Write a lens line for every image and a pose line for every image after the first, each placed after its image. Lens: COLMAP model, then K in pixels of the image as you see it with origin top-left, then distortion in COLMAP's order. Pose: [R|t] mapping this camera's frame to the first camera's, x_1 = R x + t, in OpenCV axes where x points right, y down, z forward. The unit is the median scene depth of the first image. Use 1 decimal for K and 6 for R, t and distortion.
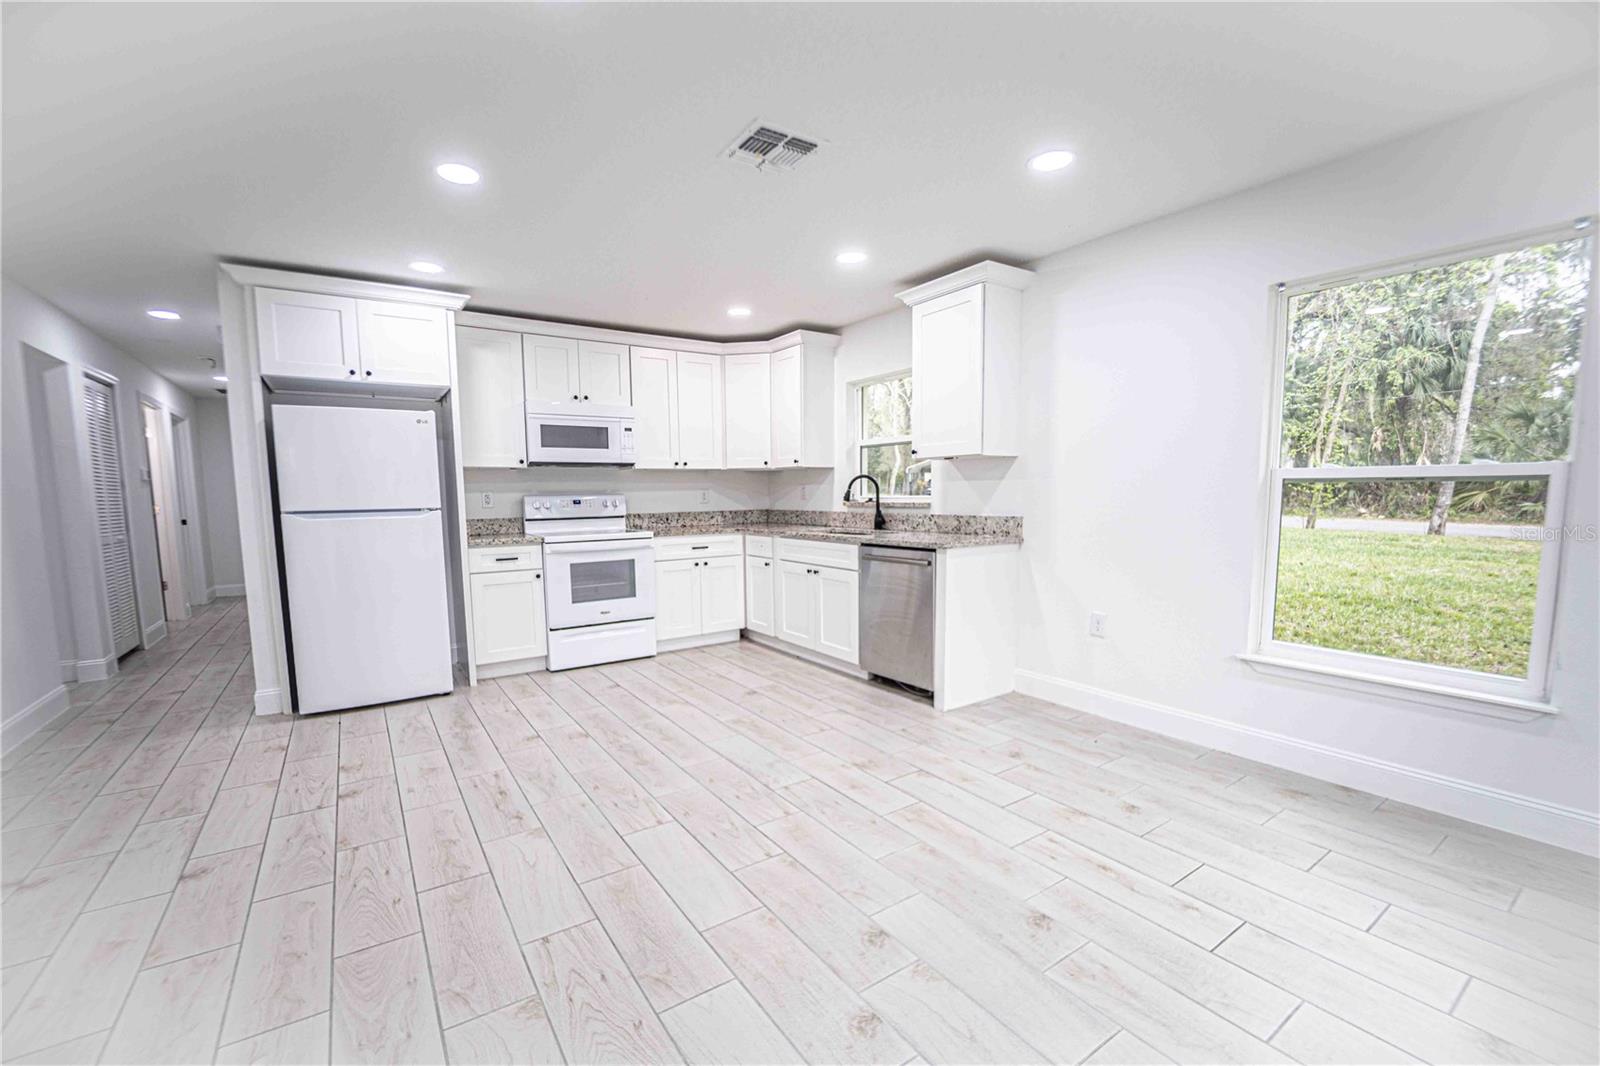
lens RADIAL K [[663.2, 0, 786.5], [0, 663.2, 563.5], [0, 0, 1]] dist [-0.019677, 0.000087]
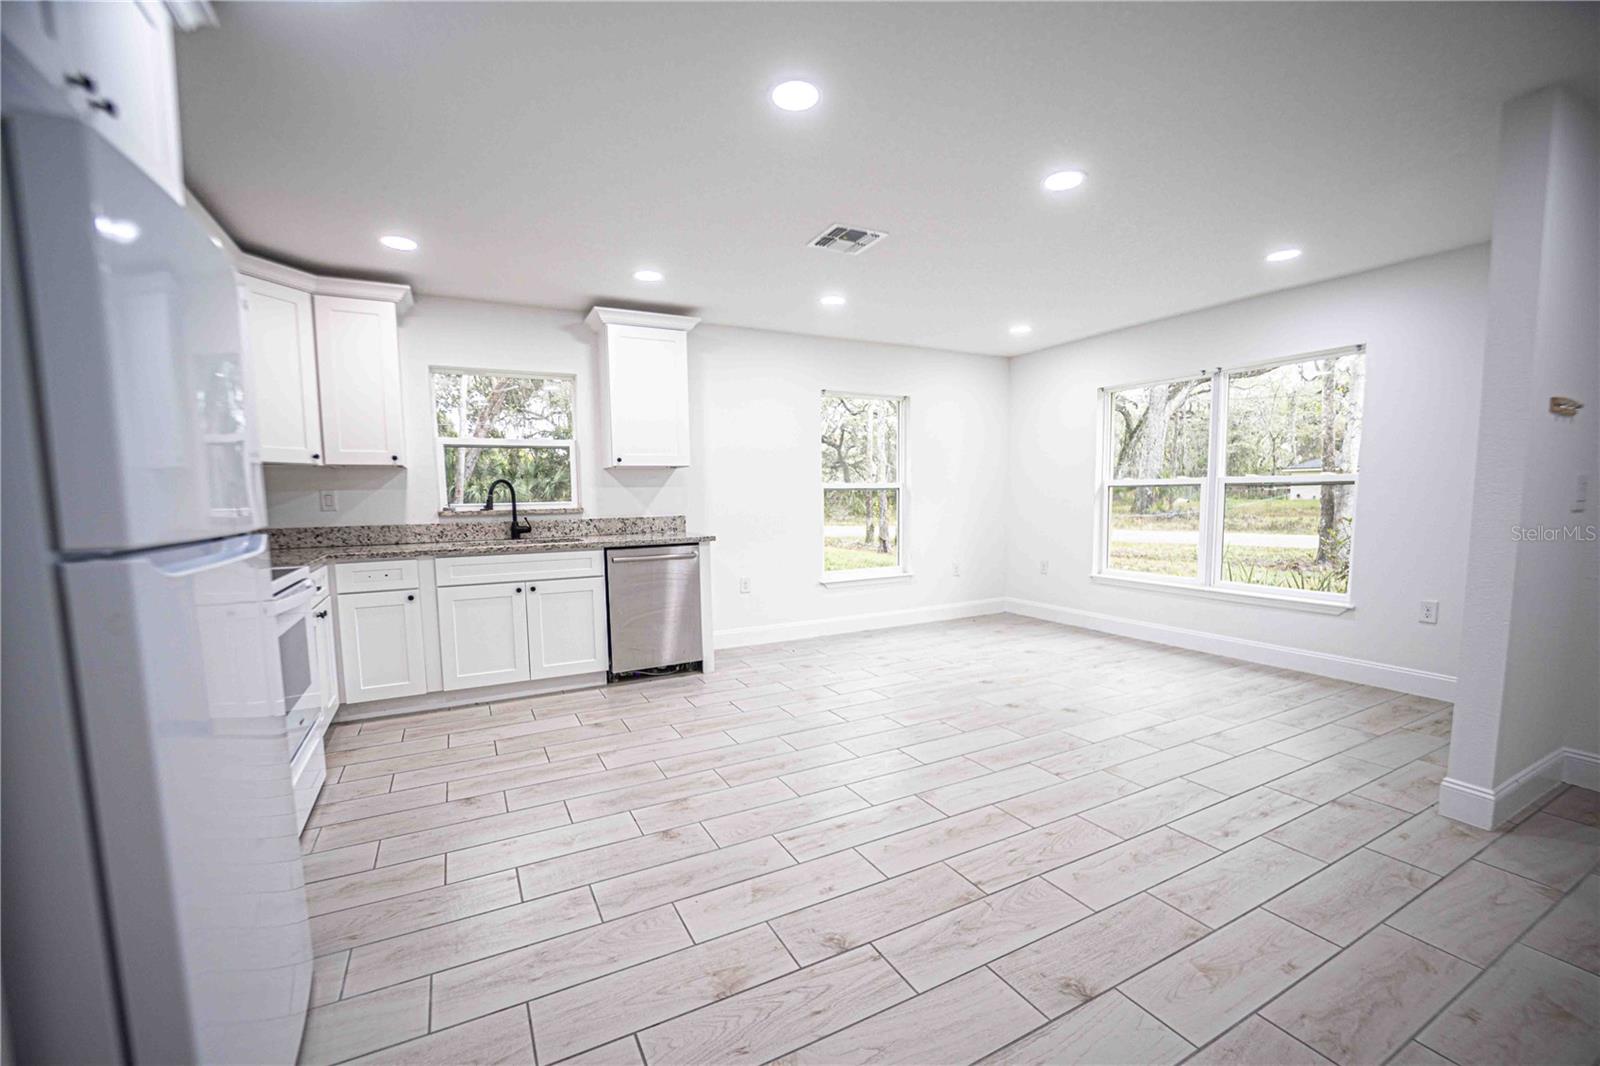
lens RADIAL K [[661.0, 0, 796.2], [0, 661.0, 561.8], [0, 0, 1]] dist [-0.019467, -0.000020]
pose [[0.101677, -0.091256, 0.990623, -0.807412], [0.120556, 0.989575, 0.078786, -0.050991], [-0.987486, 0.111415, 0.111618, 0.579805]]
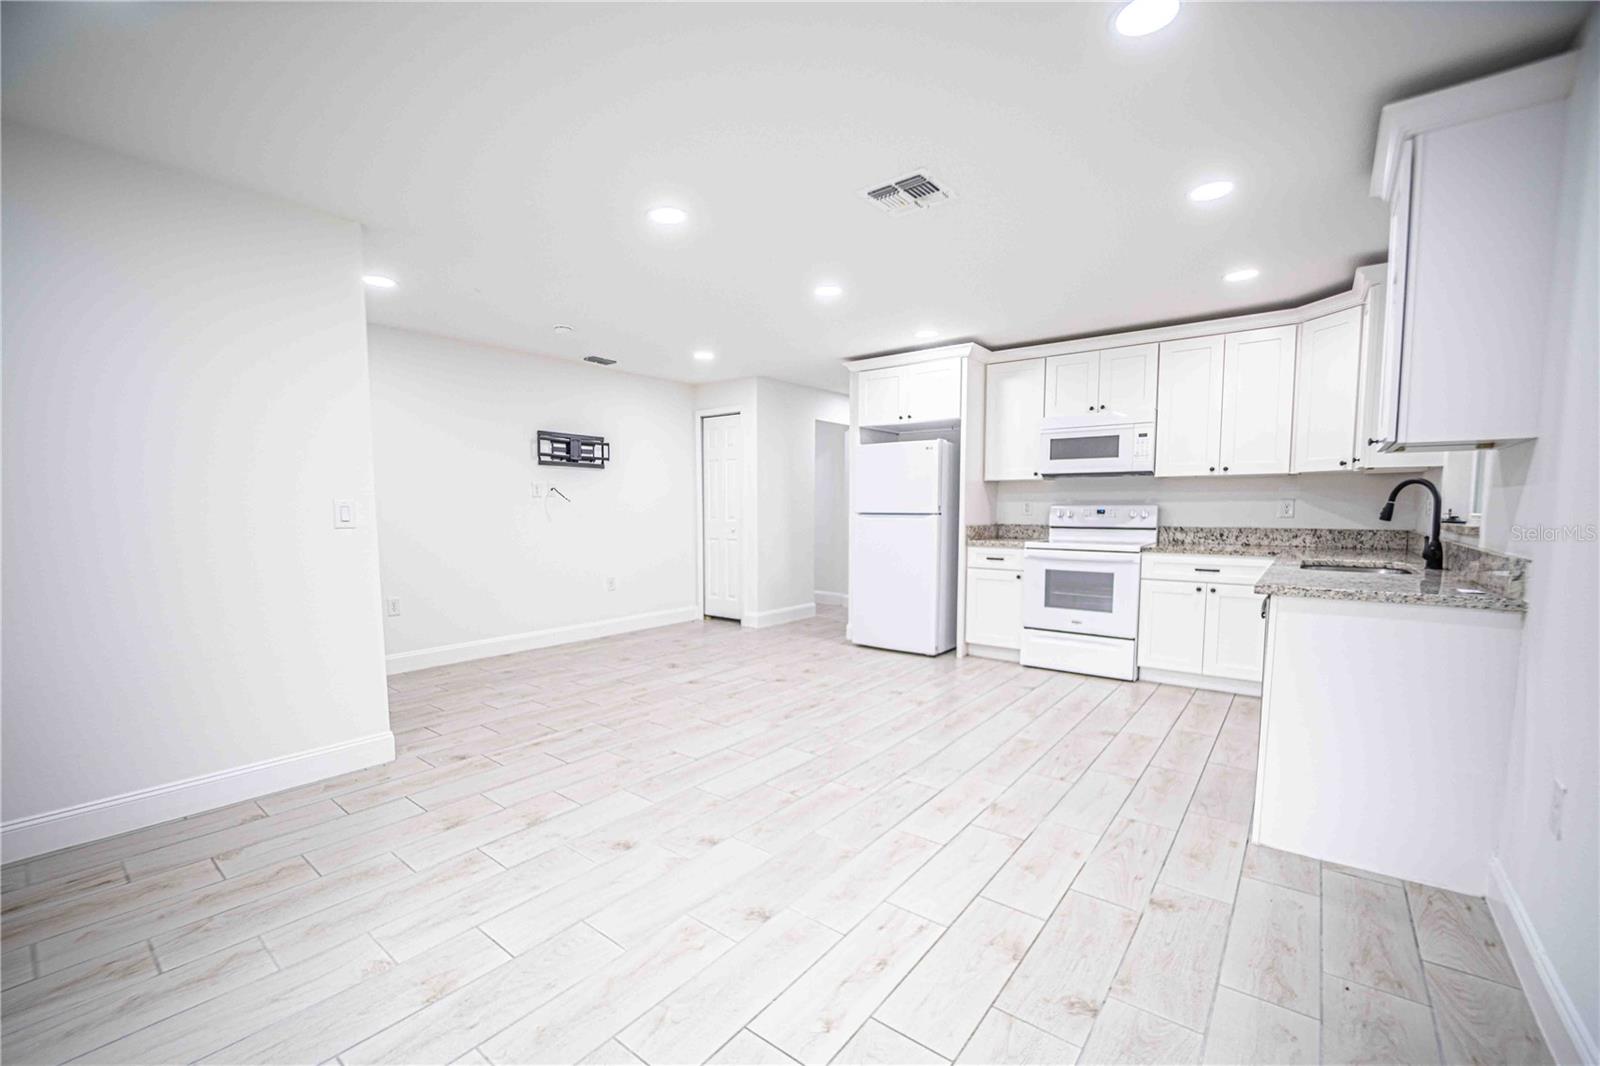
lens RADIAL K [[663.2, 0, 786.5], [0, 663.2, 563.5], [0, 0, 1]] dist [-0.019677, 0.000087]
pose [[0.301689, 0.094765, -0.948685, 0.579134], [-0.104338, 0.992353, 0.065947, -0.037116], [0.947680, 0.079088, 0.309269, 0.291148]]
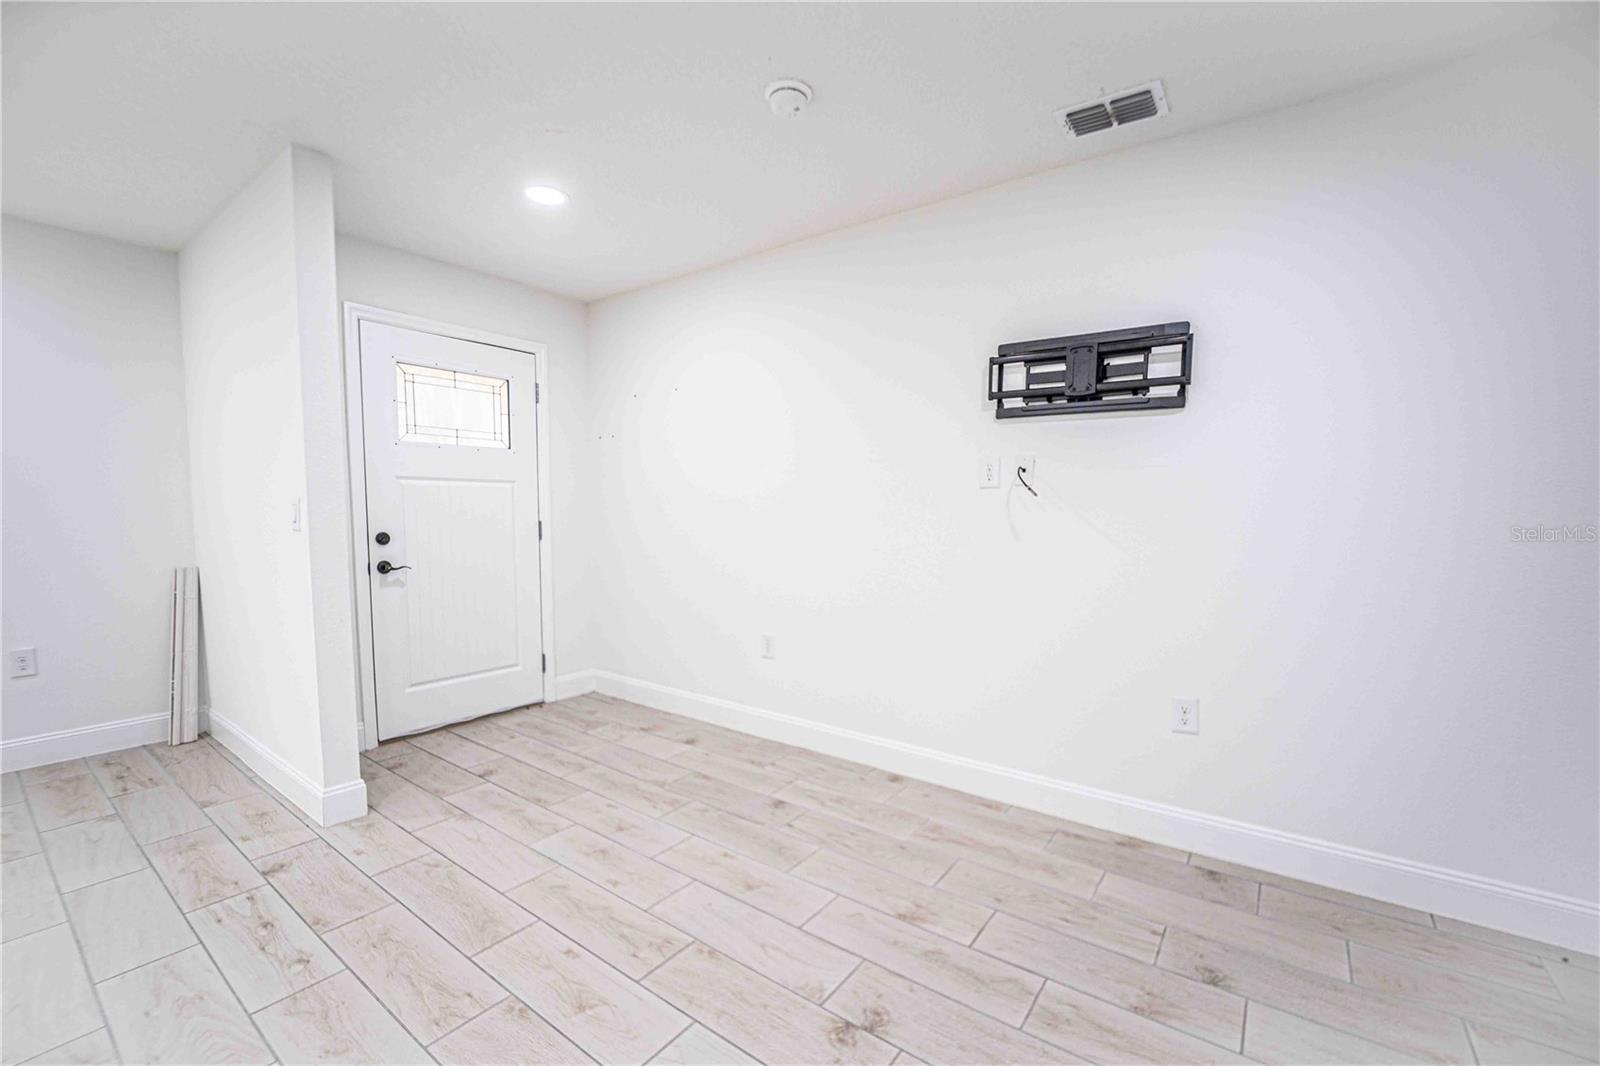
lens RADIAL K [[663.2, 0, 786.5], [0, 663.2, 563.5], [0, 0, 1]] dist [-0.019677, 0.000087]
pose [[-0.941816, 0.038008, -0.333973, -0.419795], [-0.027551, 0.981514, 0.189398, -0.072087], [0.334997, 0.187580, -0.923358, 0.740633]]
